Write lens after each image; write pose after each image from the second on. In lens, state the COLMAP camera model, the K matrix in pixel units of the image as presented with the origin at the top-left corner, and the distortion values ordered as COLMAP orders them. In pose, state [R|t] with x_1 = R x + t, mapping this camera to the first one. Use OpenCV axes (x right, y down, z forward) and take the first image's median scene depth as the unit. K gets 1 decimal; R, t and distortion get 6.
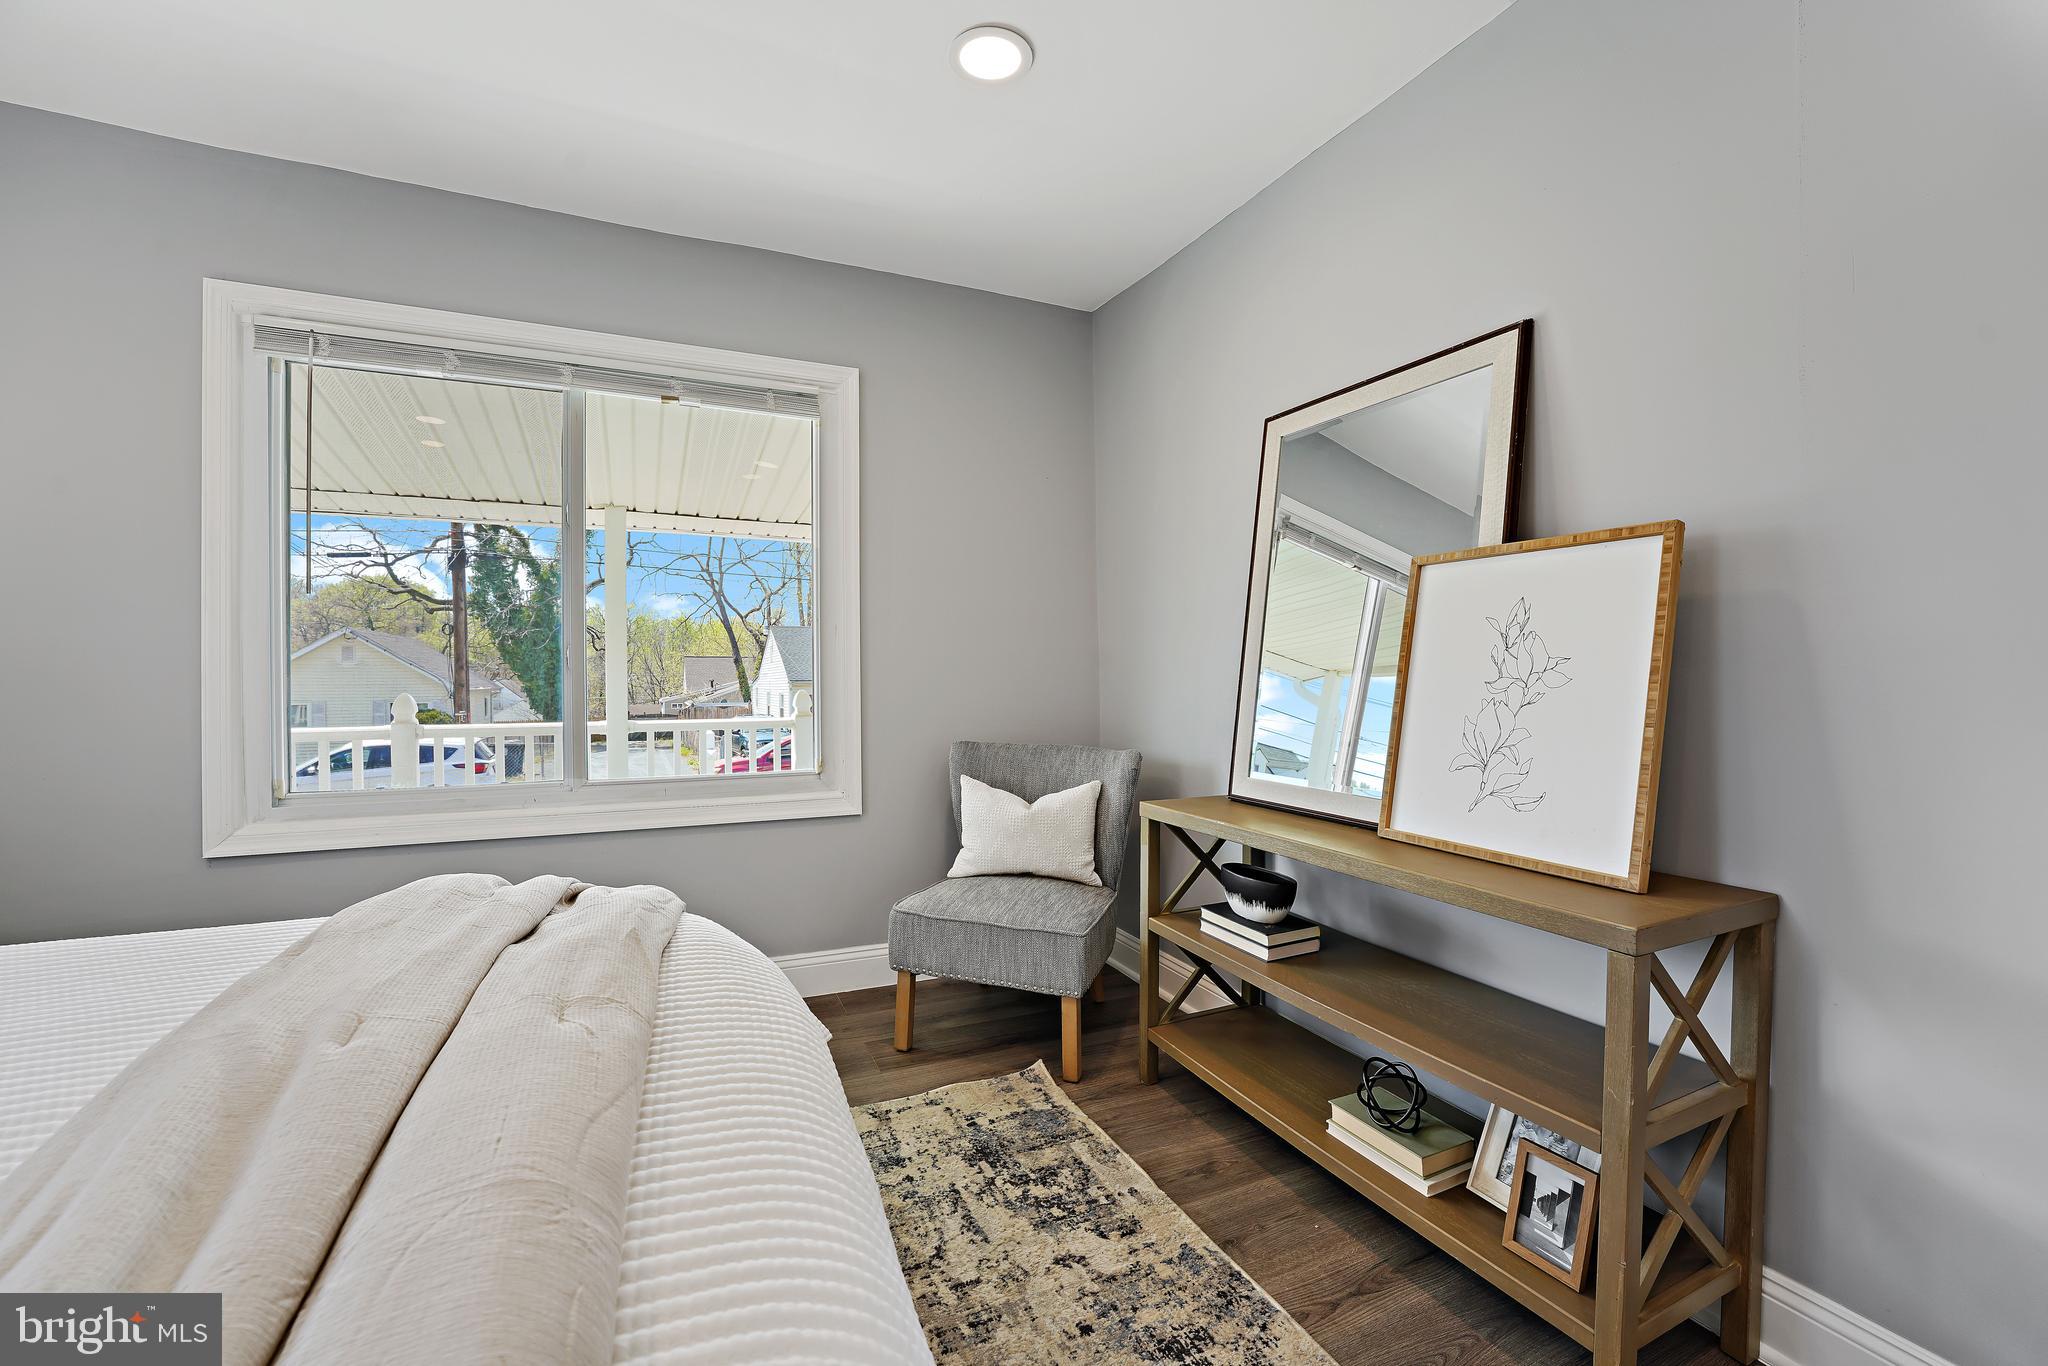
lens RADIAL K [[833.9, 0, 1013.8], [0, 833.9, 674.5], [0, 0, 1]] dist [-0.026349, 0.000324]
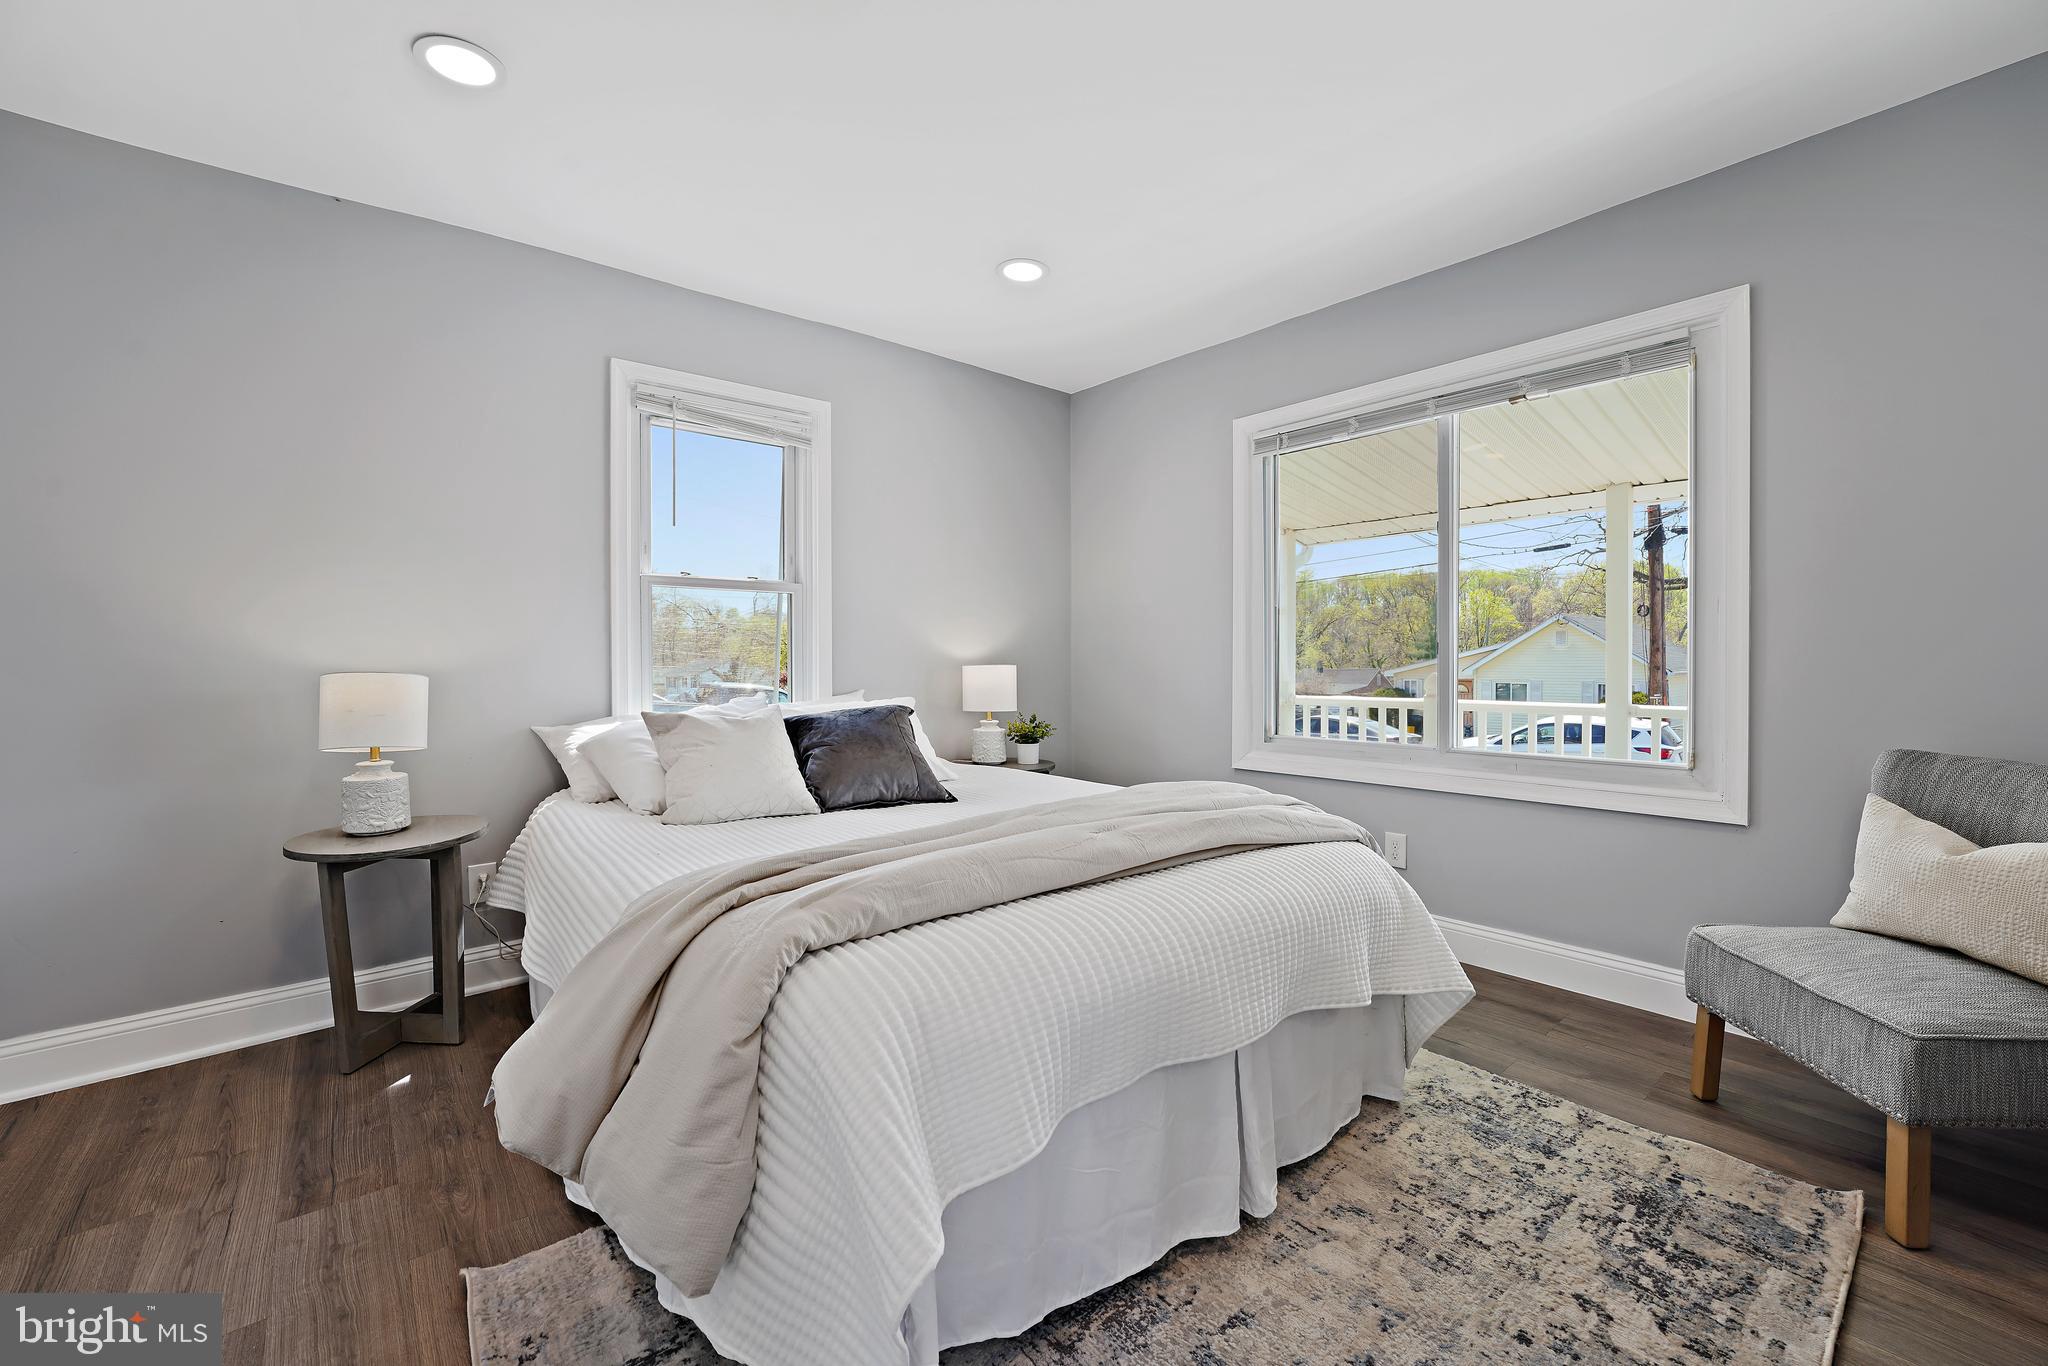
lens RADIAL K [[833.9, 0, 1013.8], [0, 833.9, 674.5], [0, 0, 1]] dist [-0.026349, 0.000324]
pose [[0.256962, 0.016656, -0.966278, 0.540450], [0.004080, 0.999824, 0.018319, -0.000419], [0.966413, -0.008649, 0.256849, 0.118392]]
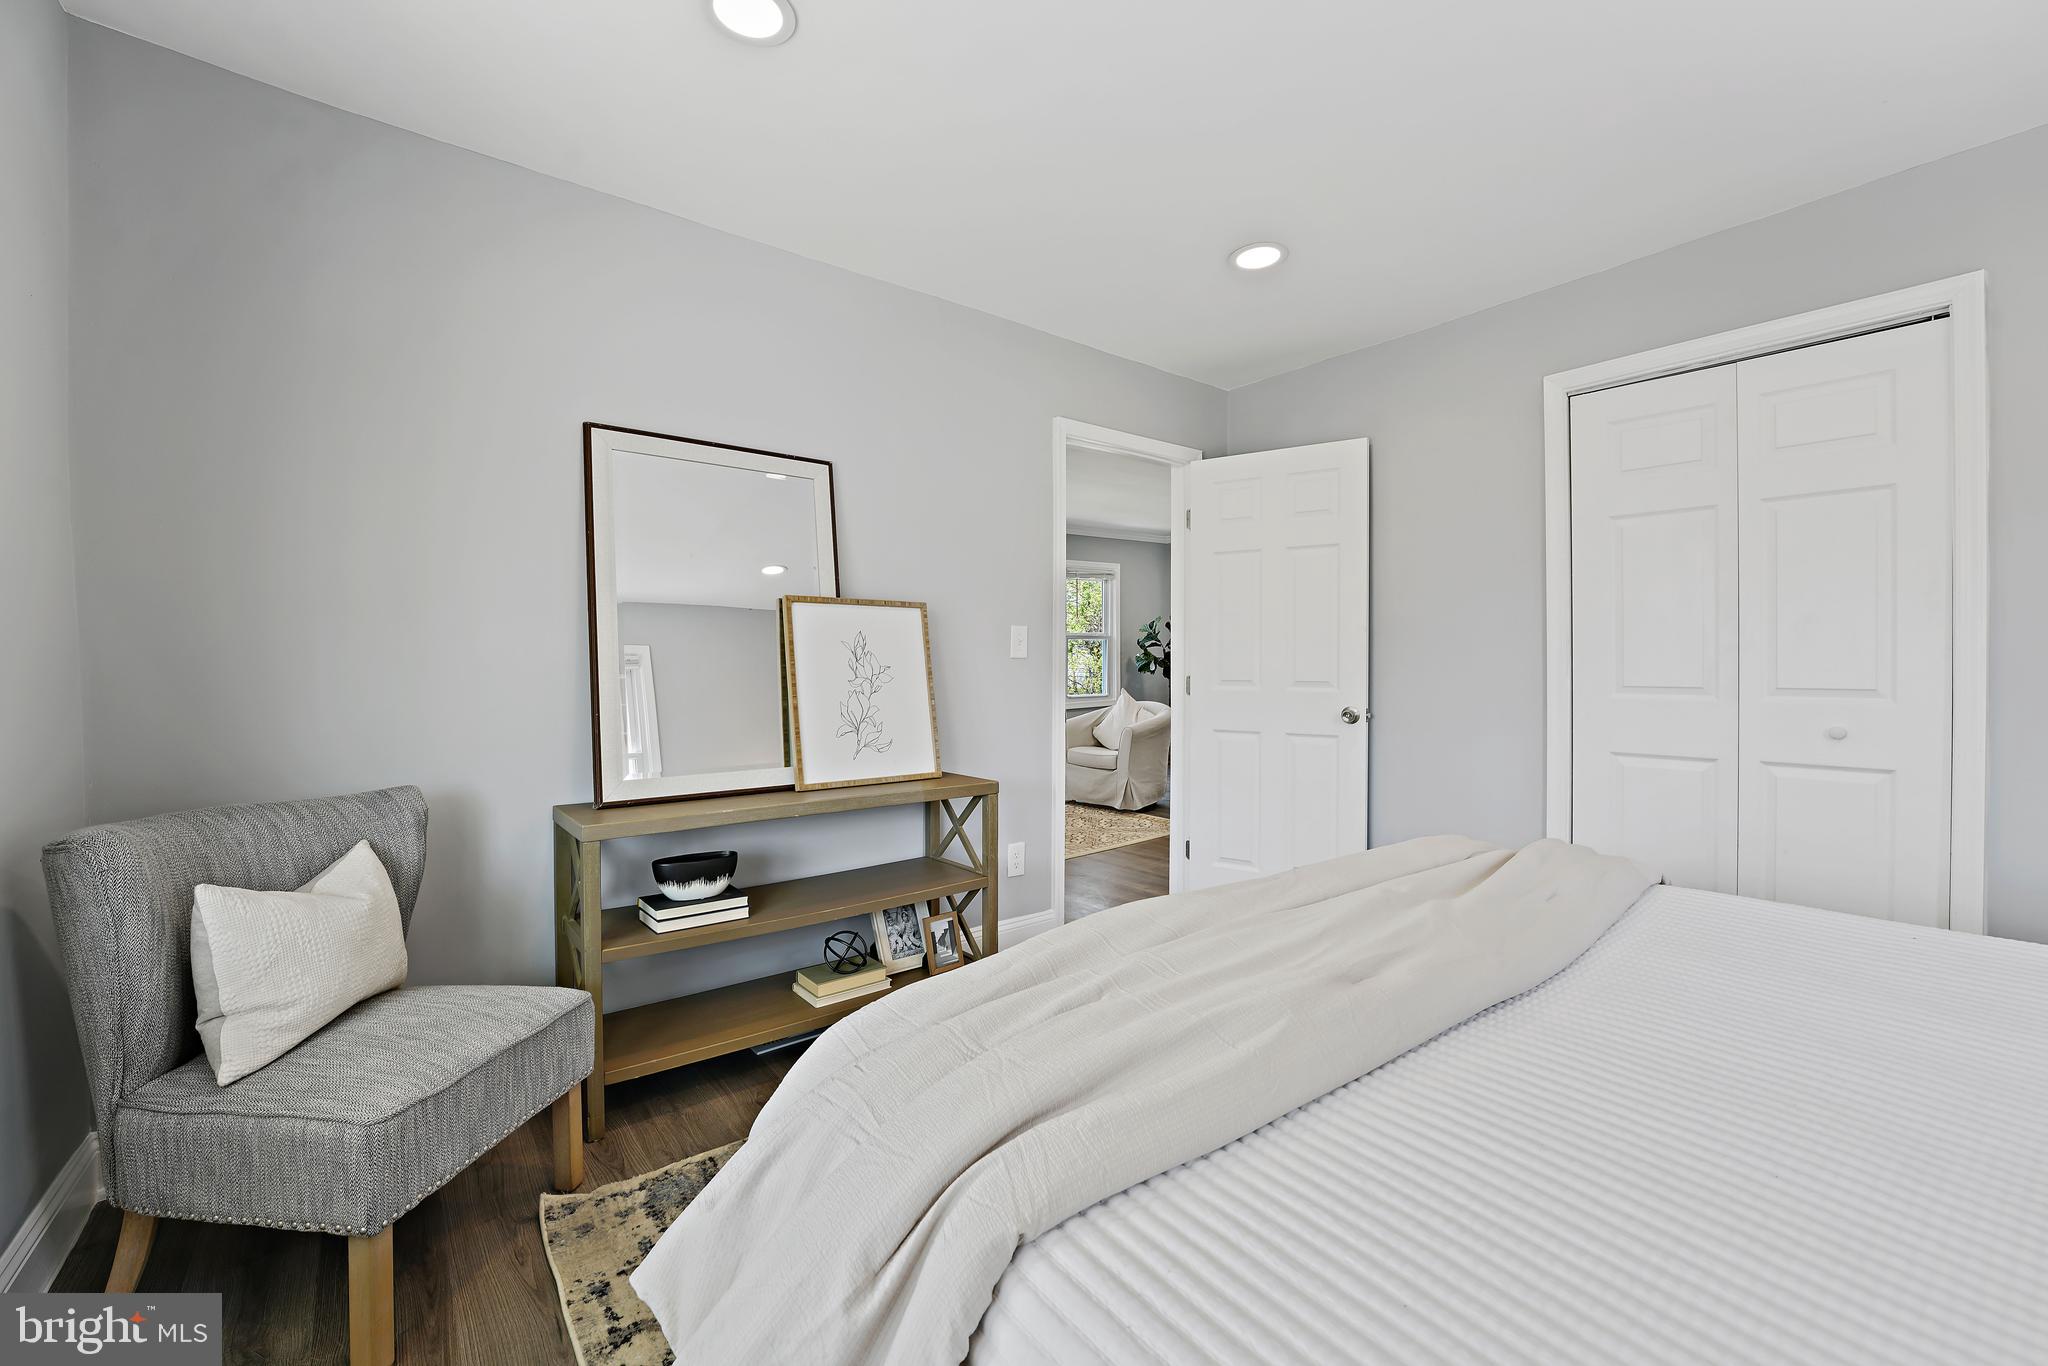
lens RADIAL K [[833.9, 0, 1013.8], [0, 833.9, 674.5], [0, 0, 1]] dist [-0.026349, 0.000324]
pose [[-0.244177, 0.001723, 0.969729, -0.834831], [0.007326, 0.999973, 0.000068, -0.000309], [-0.969703, 0.007121, -0.244183, 0.809297]]
